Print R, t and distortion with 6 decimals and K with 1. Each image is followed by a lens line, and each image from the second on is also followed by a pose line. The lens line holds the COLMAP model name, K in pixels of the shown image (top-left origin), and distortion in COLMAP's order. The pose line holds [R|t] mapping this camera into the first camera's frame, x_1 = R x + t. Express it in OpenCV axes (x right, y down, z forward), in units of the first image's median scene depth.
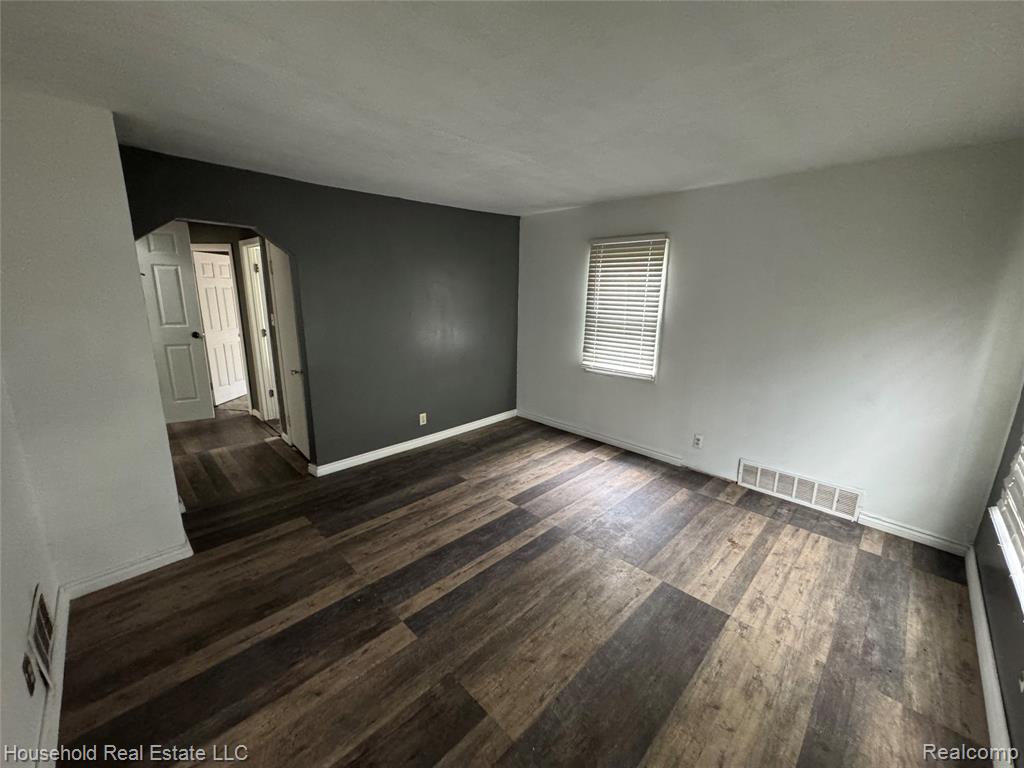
lens RADIAL K [[411.6, 0, 510.8], [0, 411.6, 383.9], [0, 0, 1]] dist [0.001264, 0.000020]
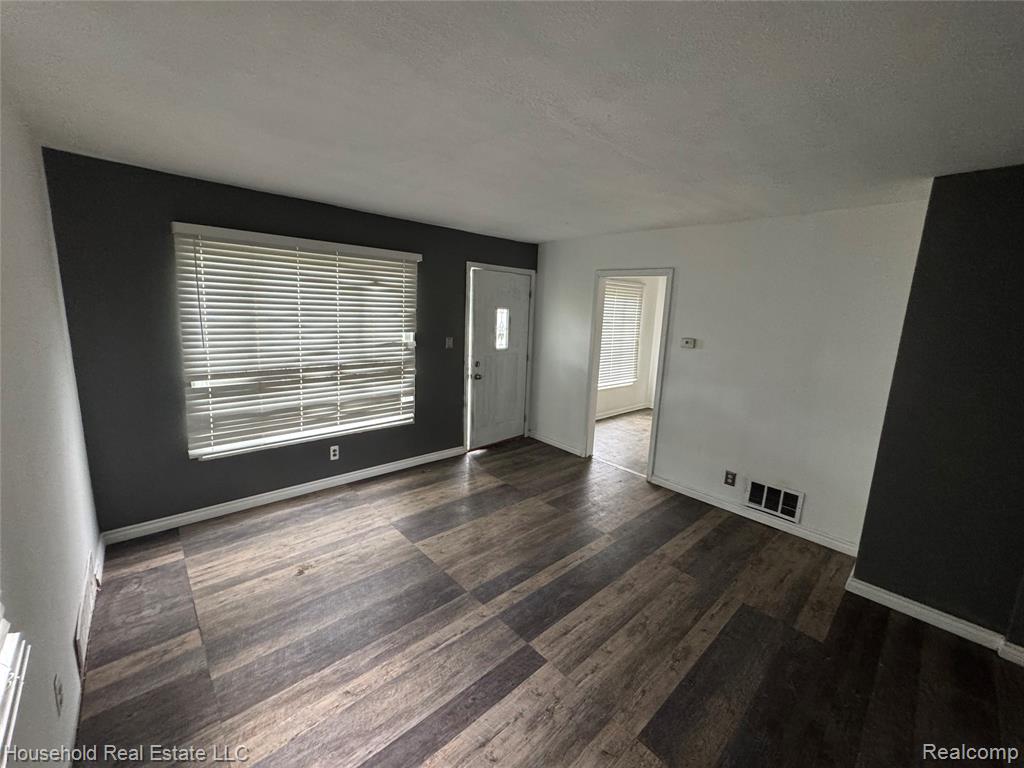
lens RADIAL K [[411.6, 0, 511.8], [0, 411.6, 382.8], [0, 0, 1]] dist [0.001264, 0.000020]
pose [[-0.997798, -0.060579, 0.027005, 0.061509], [-0.044941, 0.916962, 0.396436, -0.402543], [-0.048778, 0.394349, -0.917665, 1.667134]]
